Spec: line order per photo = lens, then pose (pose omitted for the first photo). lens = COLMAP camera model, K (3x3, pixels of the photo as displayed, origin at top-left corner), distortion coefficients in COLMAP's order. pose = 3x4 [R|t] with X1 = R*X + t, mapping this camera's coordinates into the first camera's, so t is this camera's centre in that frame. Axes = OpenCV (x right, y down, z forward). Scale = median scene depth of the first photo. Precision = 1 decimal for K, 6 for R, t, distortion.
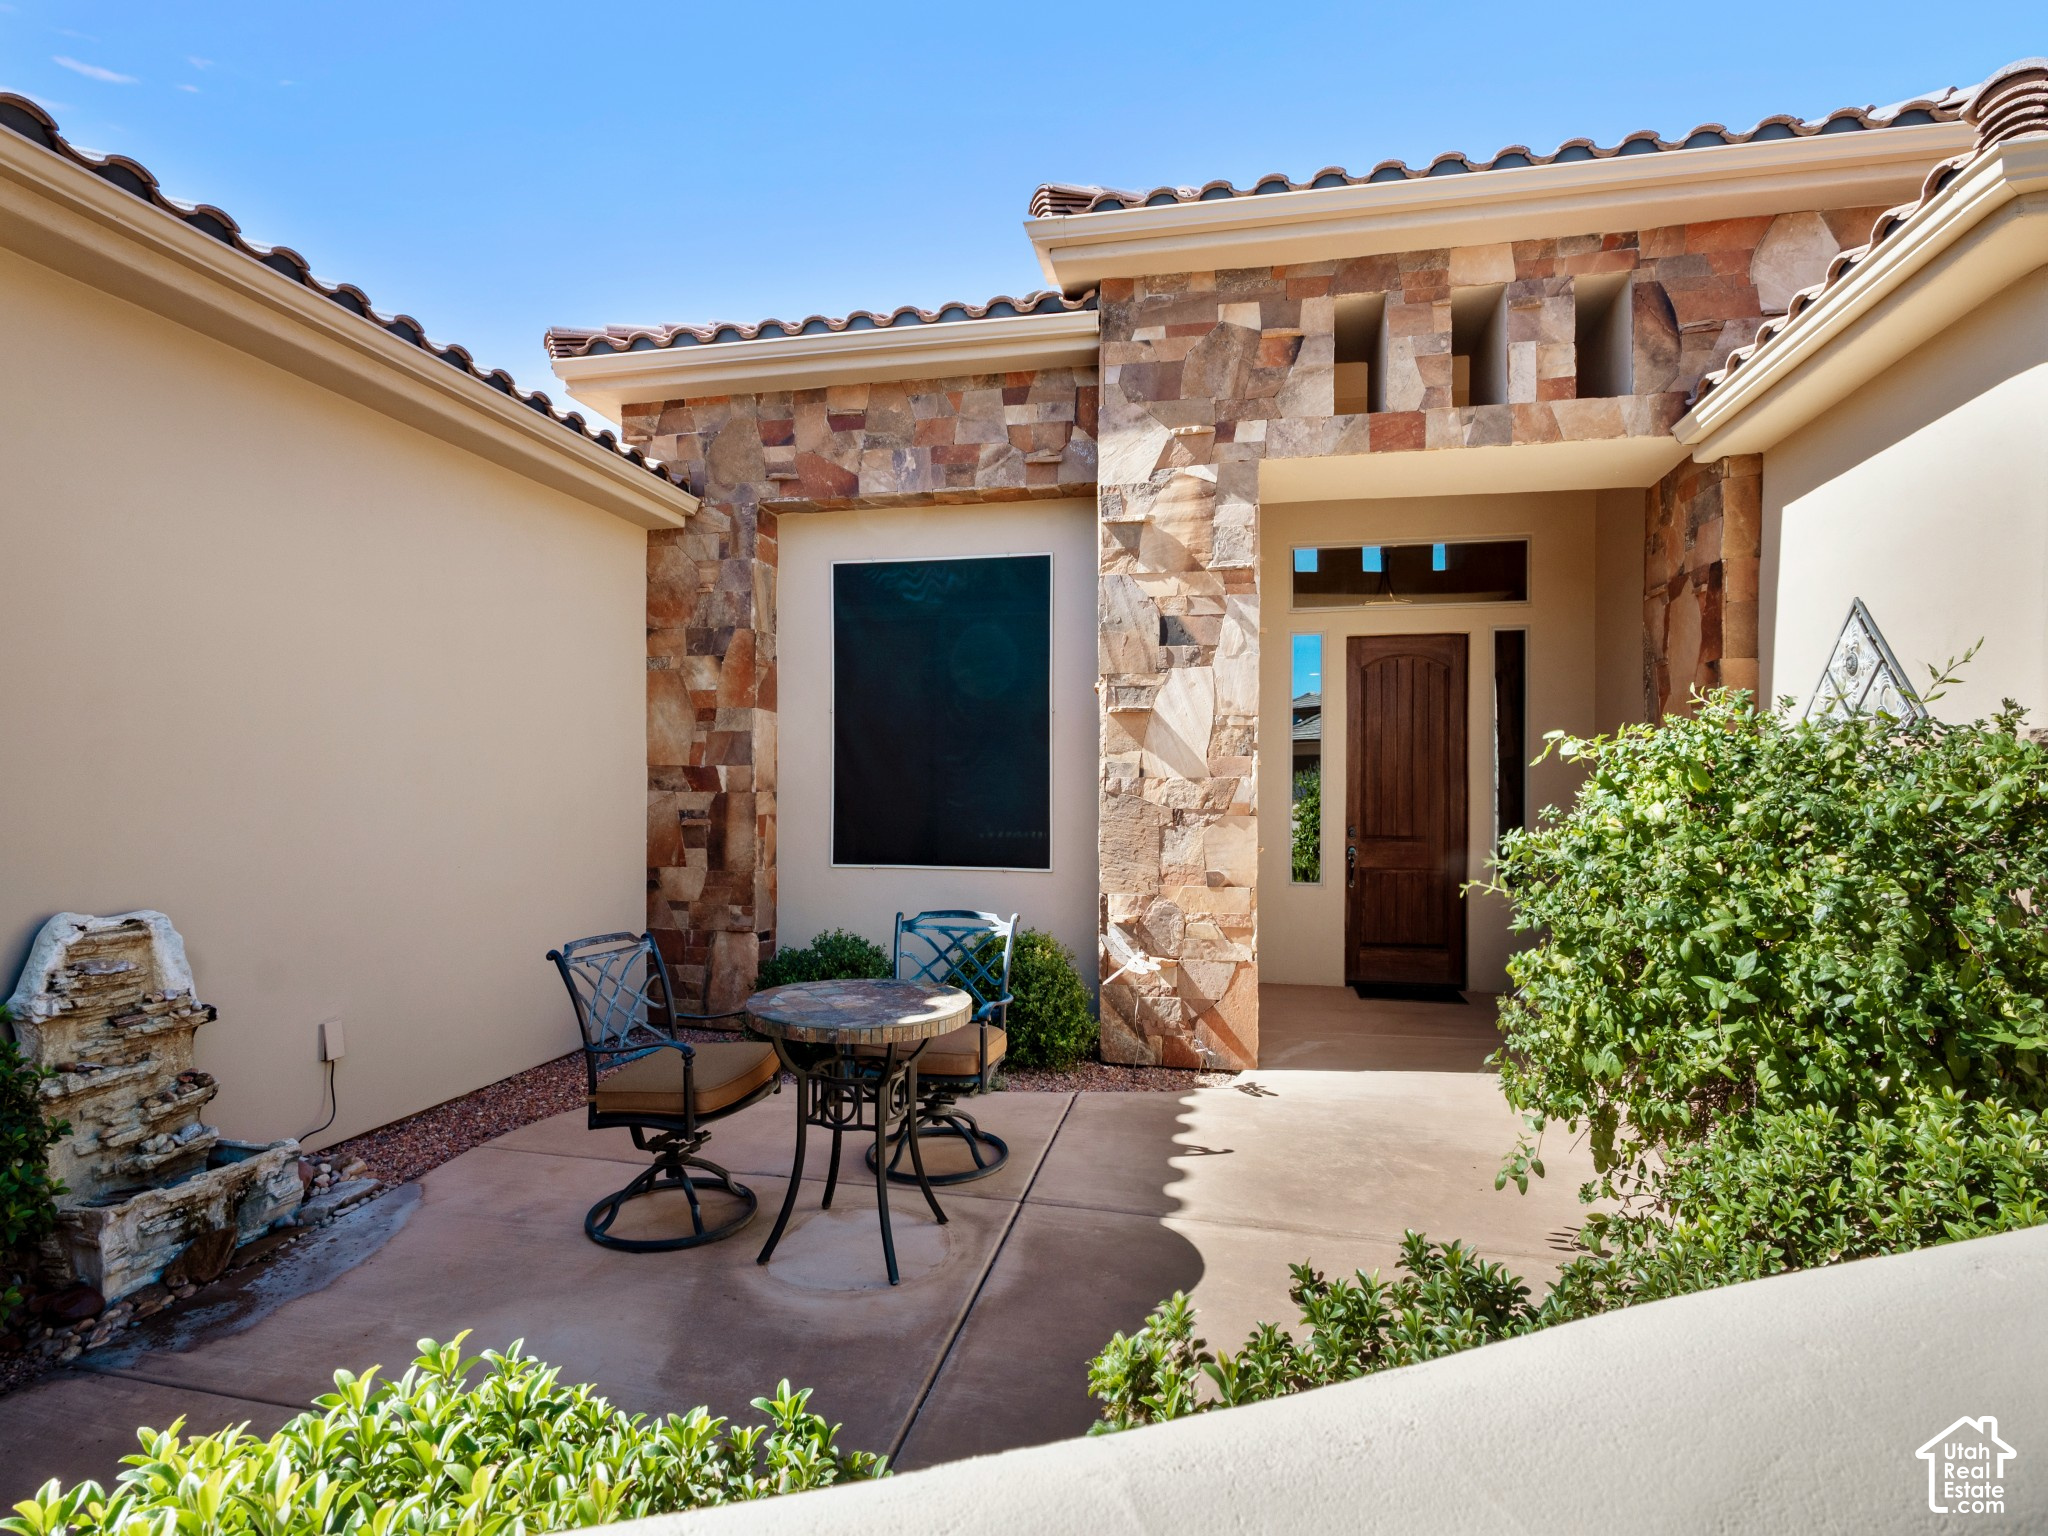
lens RADIAL K [[1020.2, 0, 1023.9], [0, 1020.2, 763.6], [0, 0, 1]] dist [0.002297, -0.000355]
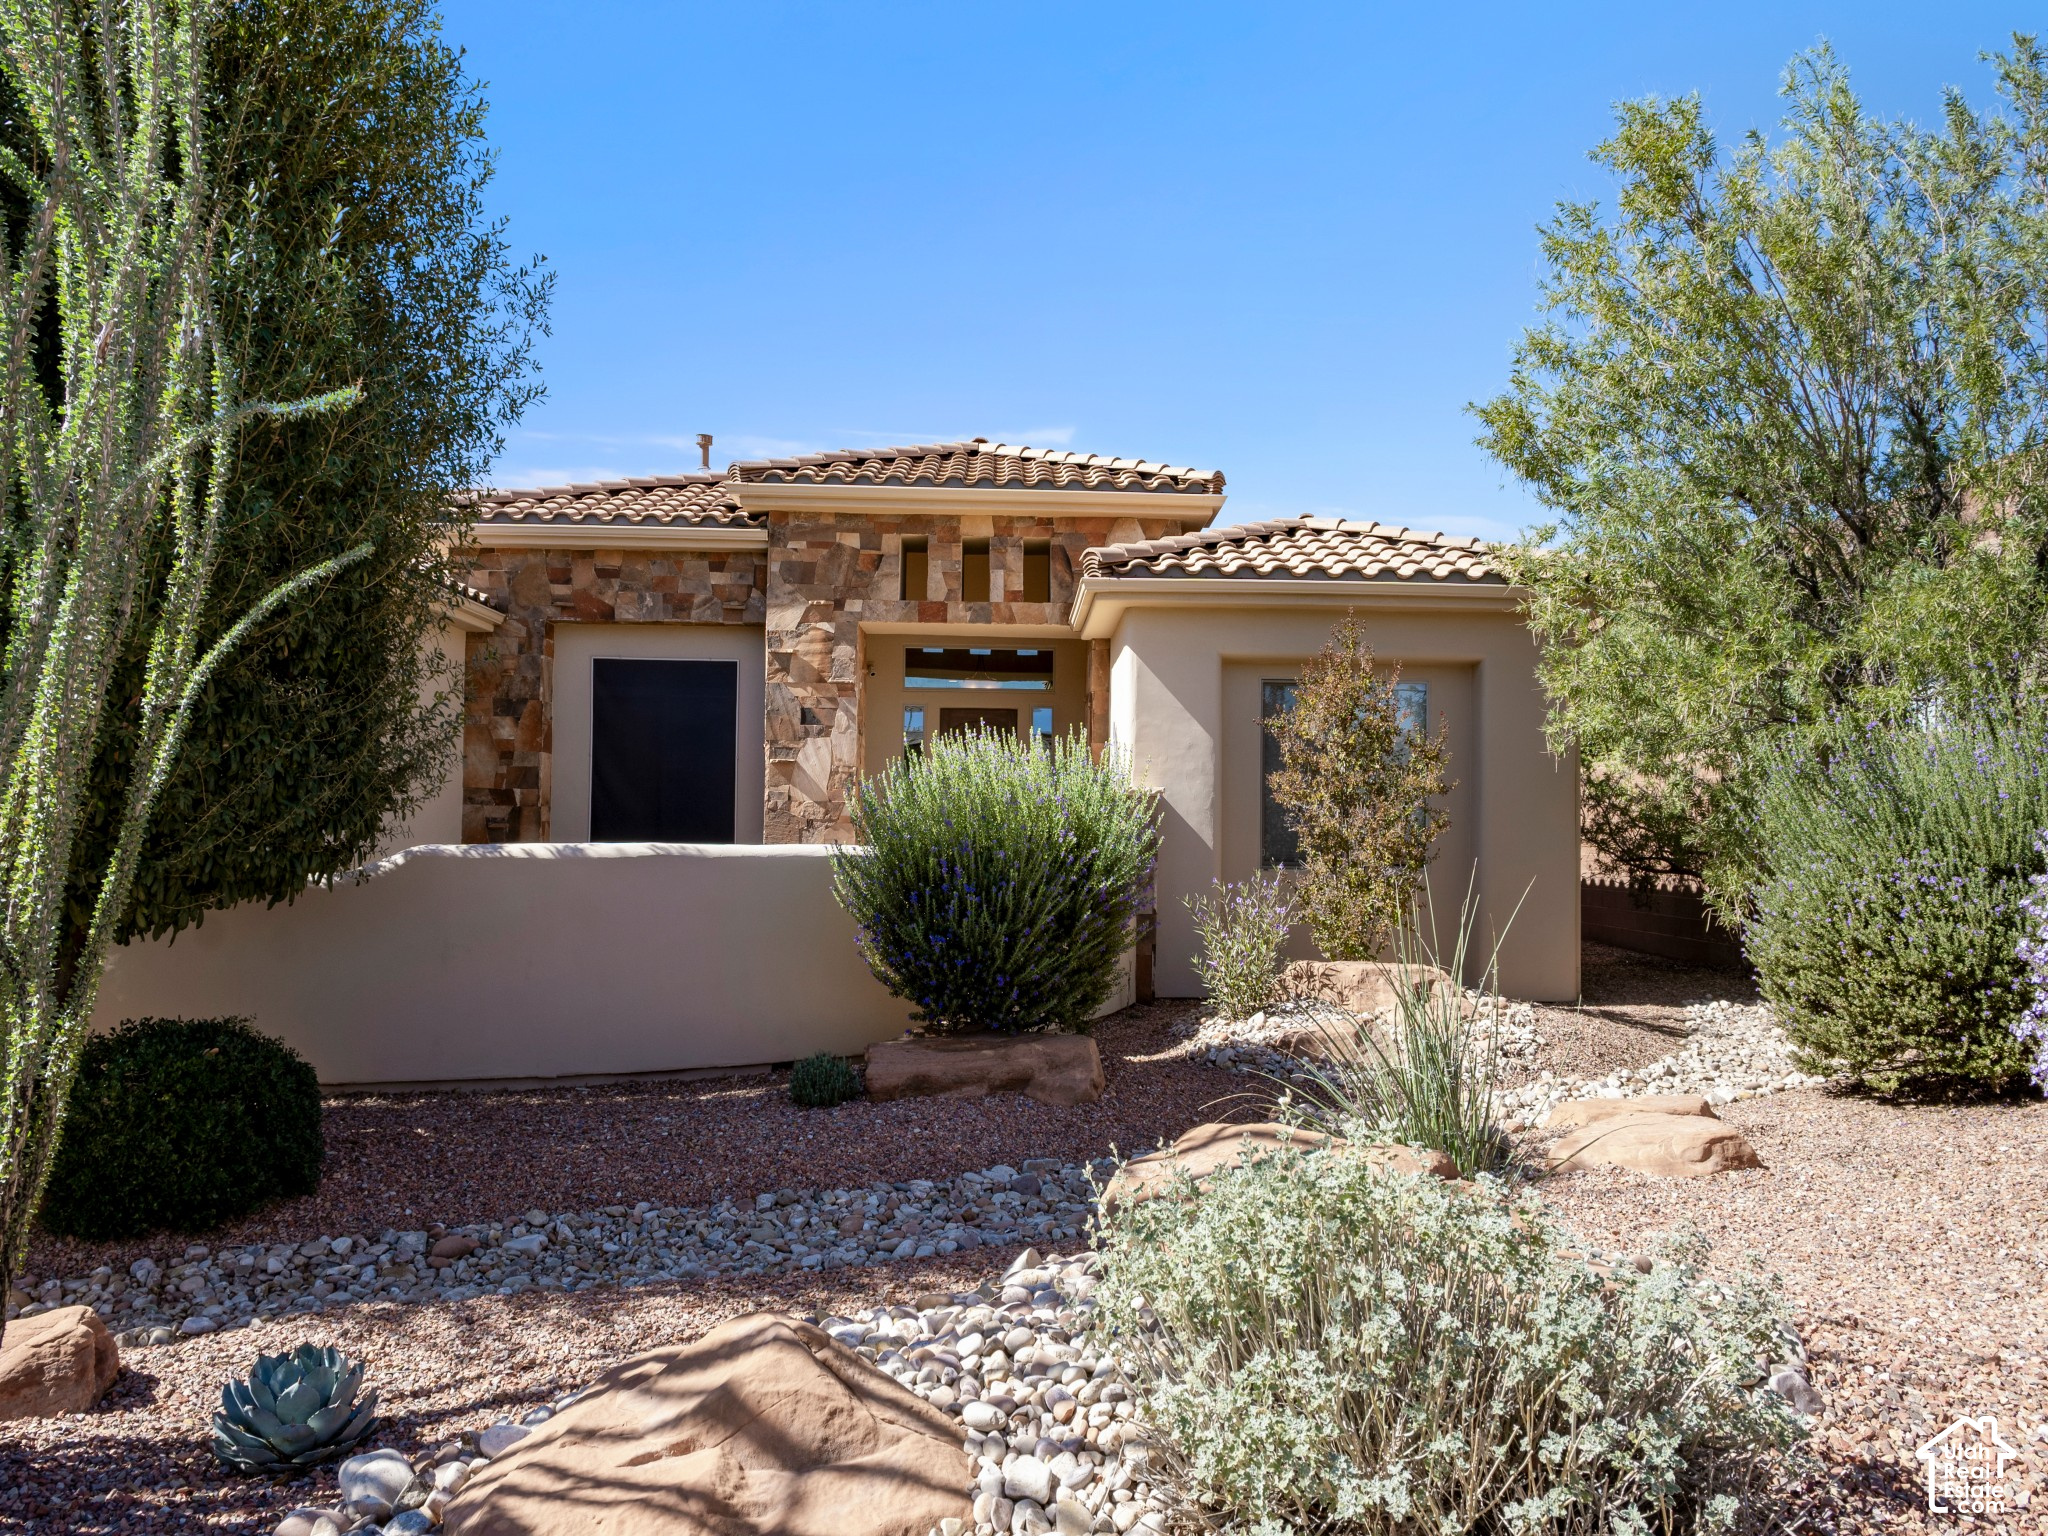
lens RADIAL K [[1571.5, 0, 1024.0], [0, 1571.5, 768.0], [0, 0, 1]] dist [-0.001531, 0.000452]
pose [[0.977523, 0.013347, 0.210405, -0.056228], [-0.016508, 0.999776, 0.013272, -0.083671], [-0.210181, -0.016447, 0.977524, -1.679404]]
